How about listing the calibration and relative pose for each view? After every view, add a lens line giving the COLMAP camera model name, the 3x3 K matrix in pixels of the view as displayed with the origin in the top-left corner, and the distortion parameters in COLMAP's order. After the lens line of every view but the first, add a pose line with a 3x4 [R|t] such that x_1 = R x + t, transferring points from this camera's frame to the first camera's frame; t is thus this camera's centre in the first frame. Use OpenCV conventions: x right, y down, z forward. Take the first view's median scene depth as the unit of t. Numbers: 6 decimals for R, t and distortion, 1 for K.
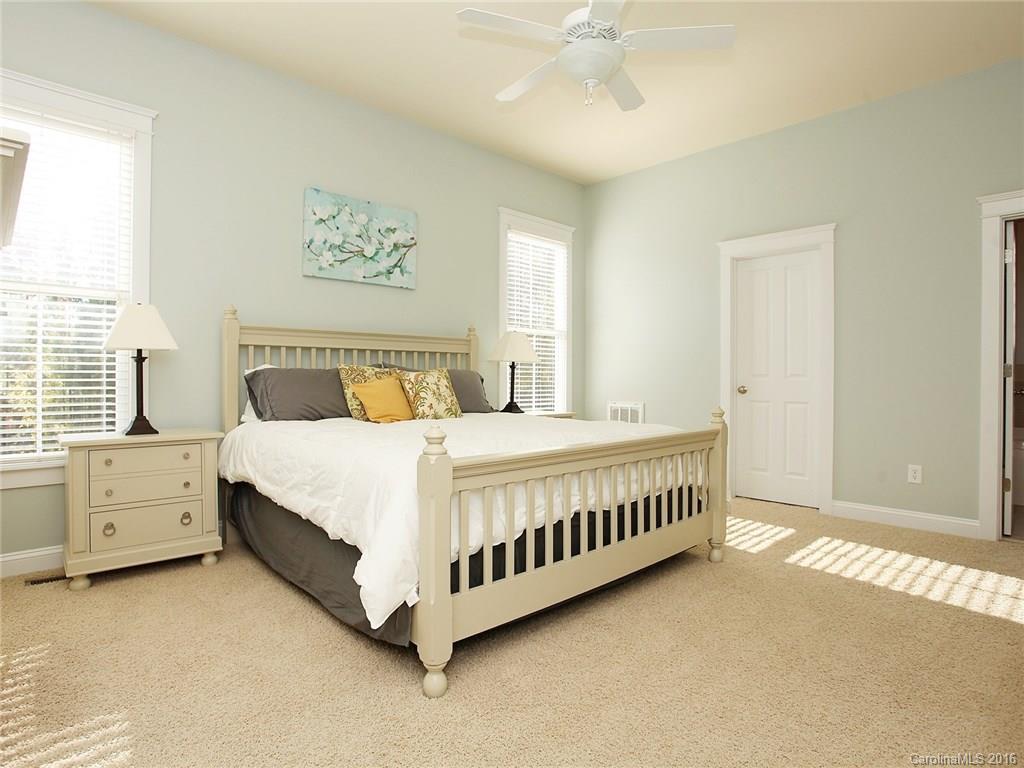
lens RADIAL K [[560.2, 0, 509.6], [0, 560.2, 377.5], [0, 0, 1]] dist [-0.059583, 0.026604]
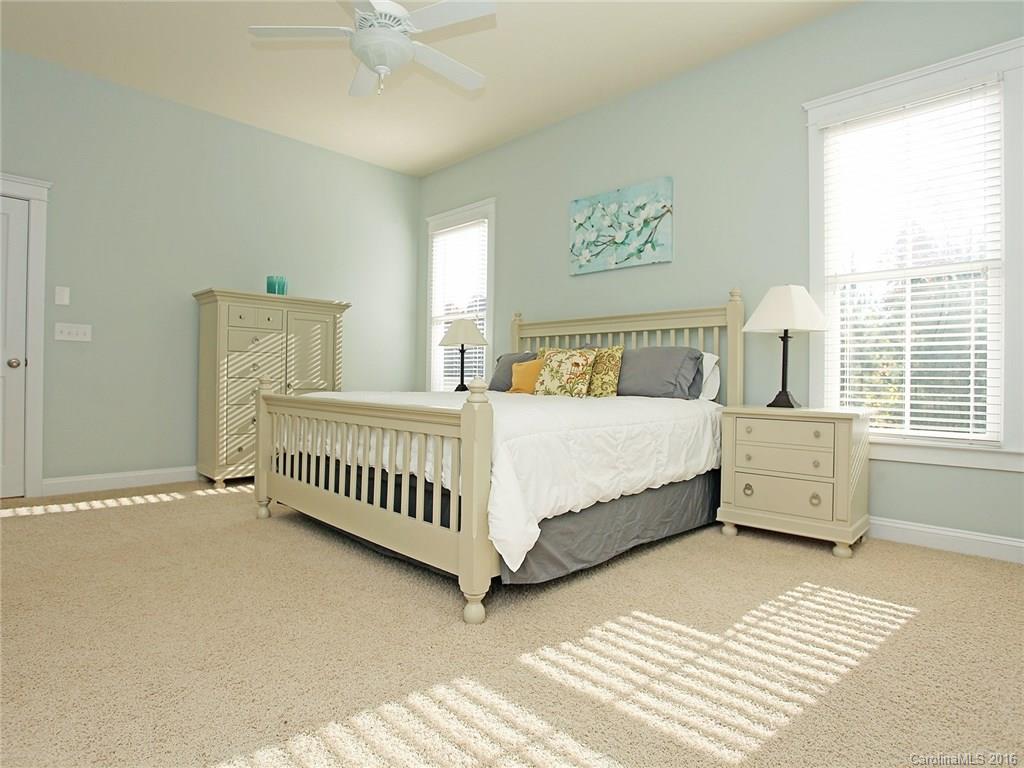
lens RADIAL K [[590.3, 0, 511.1], [0, 590.3, 389.5], [0, 0, 1]] dist [0.001437, -0.000093]
pose [[0.002475, 0.045745, -0.998950, 0.849623], [0.005866, 0.998935, 0.045758, 0.008074], [0.999980, -0.005973, 0.002204, 0.769259]]
